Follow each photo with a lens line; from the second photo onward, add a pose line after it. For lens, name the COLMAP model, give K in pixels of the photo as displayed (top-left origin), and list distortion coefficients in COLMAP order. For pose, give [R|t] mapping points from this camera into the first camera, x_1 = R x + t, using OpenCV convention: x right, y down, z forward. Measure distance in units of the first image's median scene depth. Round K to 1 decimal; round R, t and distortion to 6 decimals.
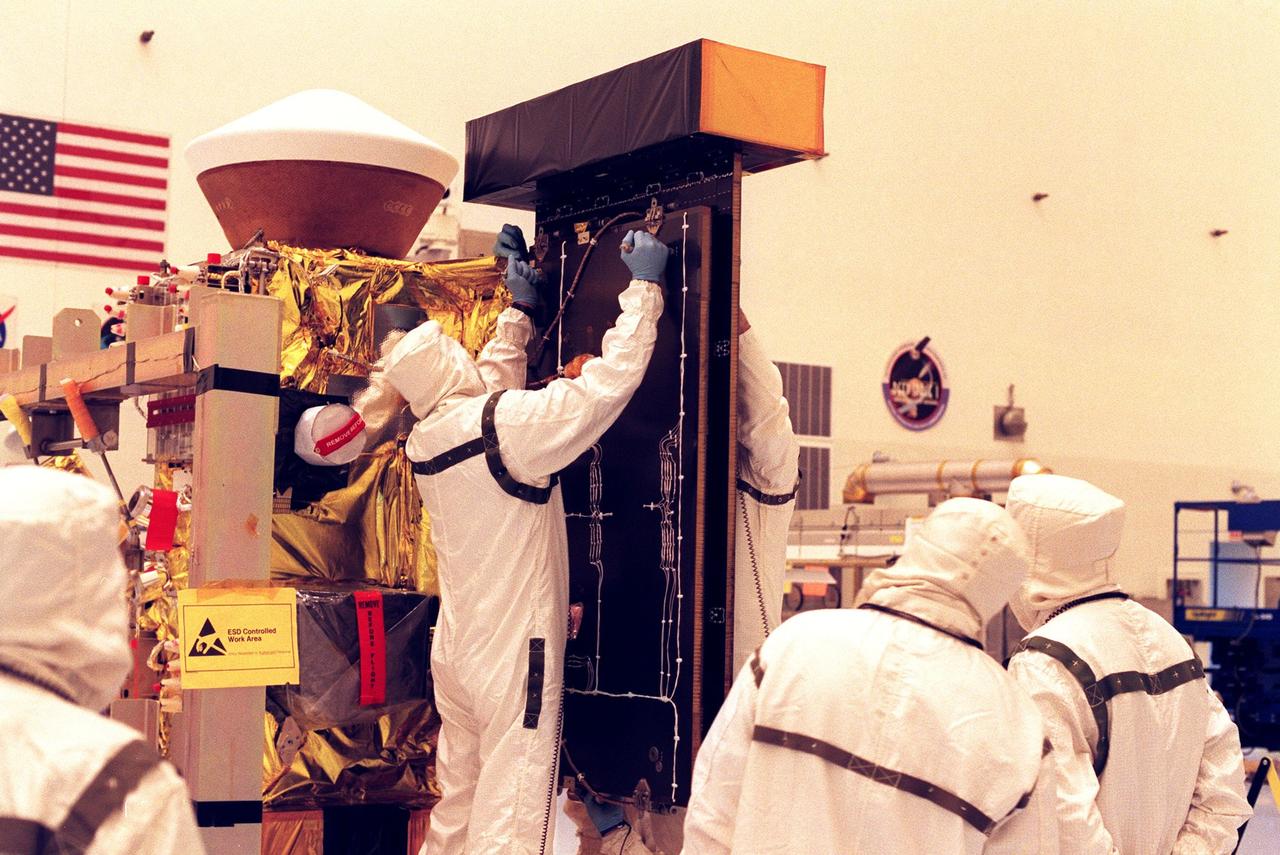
lens RADIAL K [[1894.0, 0, 640.0], [0, 1894.0, 427.5], [0, 0, 1]] dist [-0.093665, 0.070528]
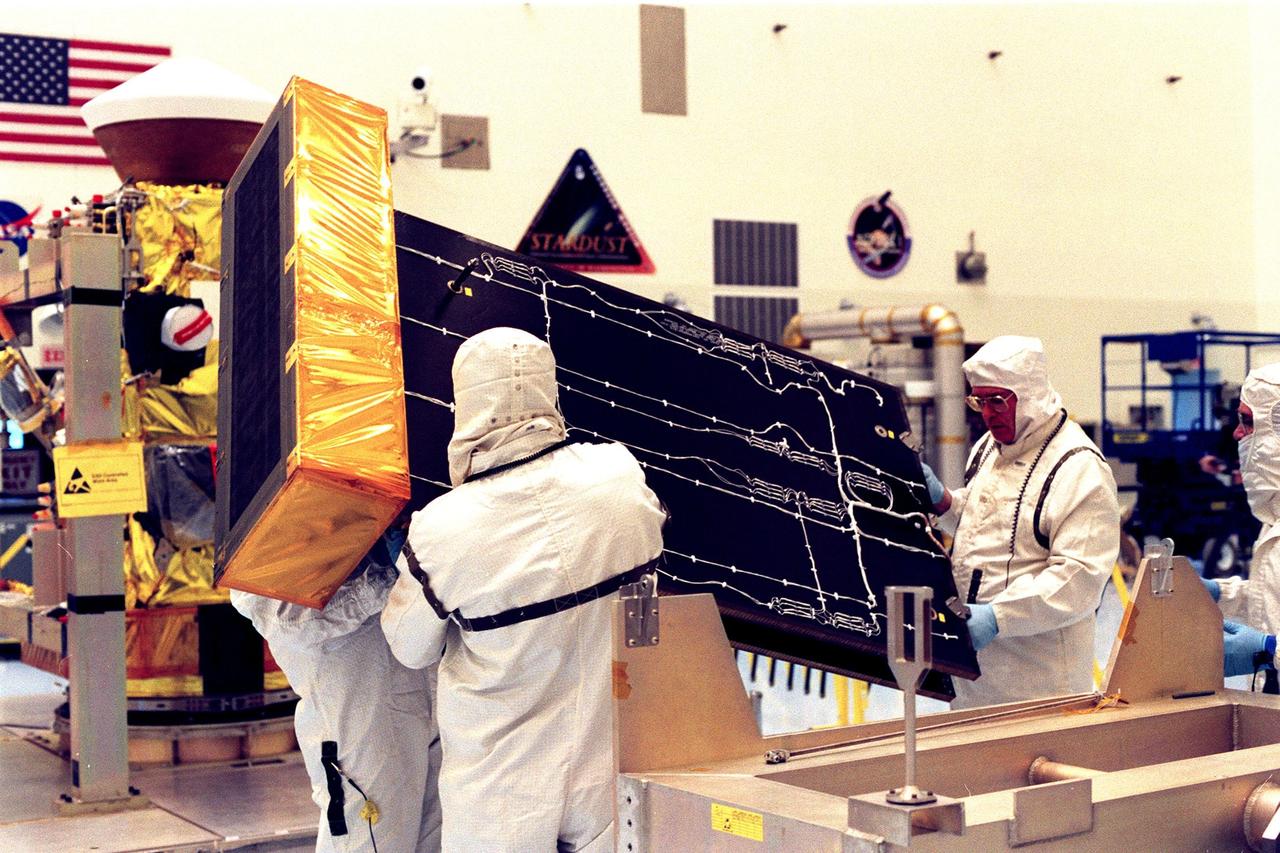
lens RADIAL K [[1850.8, 0, 640.0], [0, 1850.8, 426.5], [0, 0, 1]] dist [-0.086365, 0.021587]
pose [[0.998358, -0.038270, -0.042629, 0.199390], [0.041600, 0.995912, 0.080181, -0.017114], [0.039386, -0.081823, 0.995868, -0.277182]]
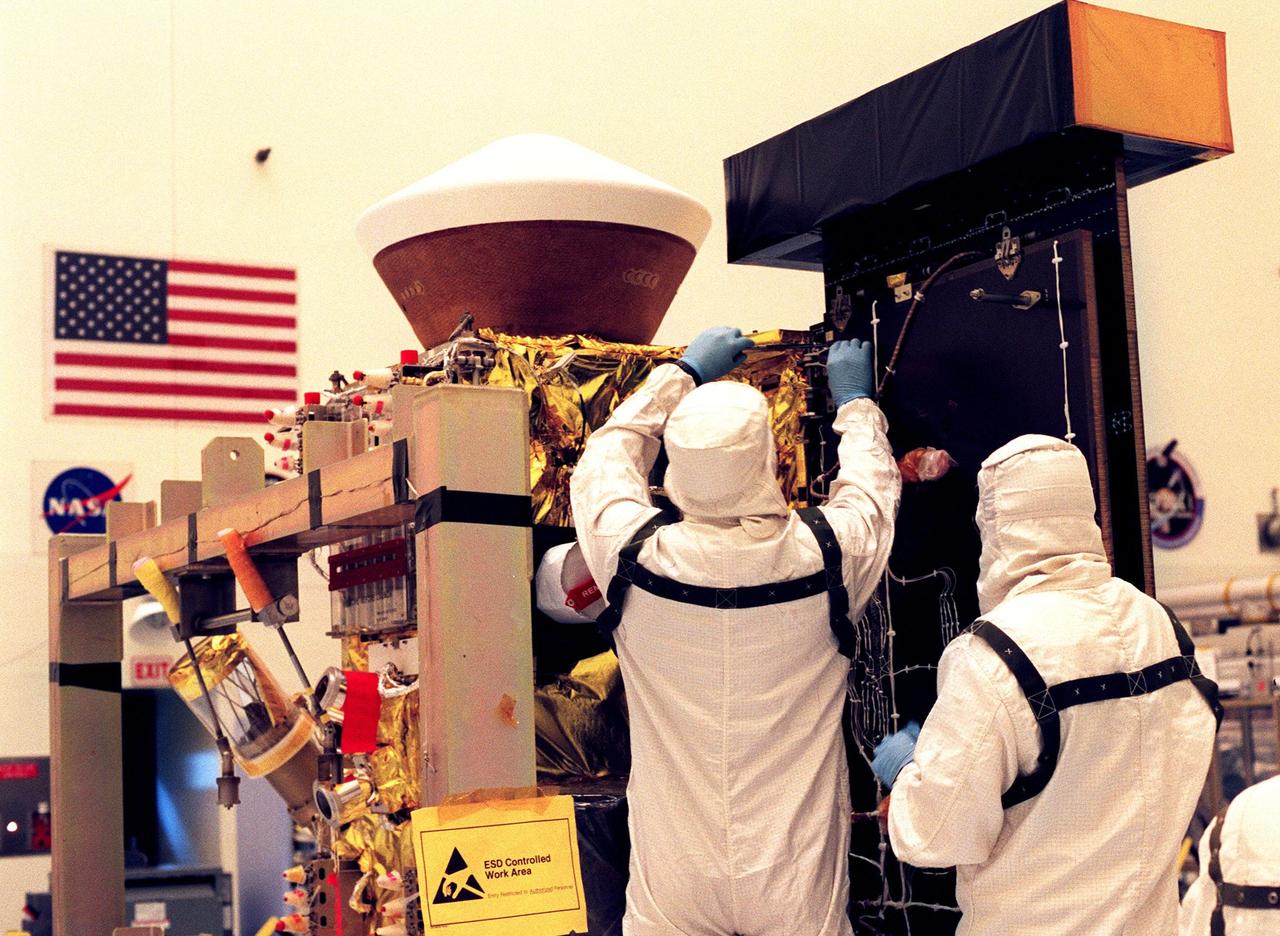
lens RADIAL K [[2086.0, 0, 718.8], [0, 2086.0, 464.7], [0, 0, 1]] dist [-0.103912, -0.043303]
pose [[0.996620, -0.071453, -0.040536, -0.071679], [0.069152, 0.996057, -0.055572, 0.007196], [0.044346, 0.052581, 0.997632, 0.179539]]
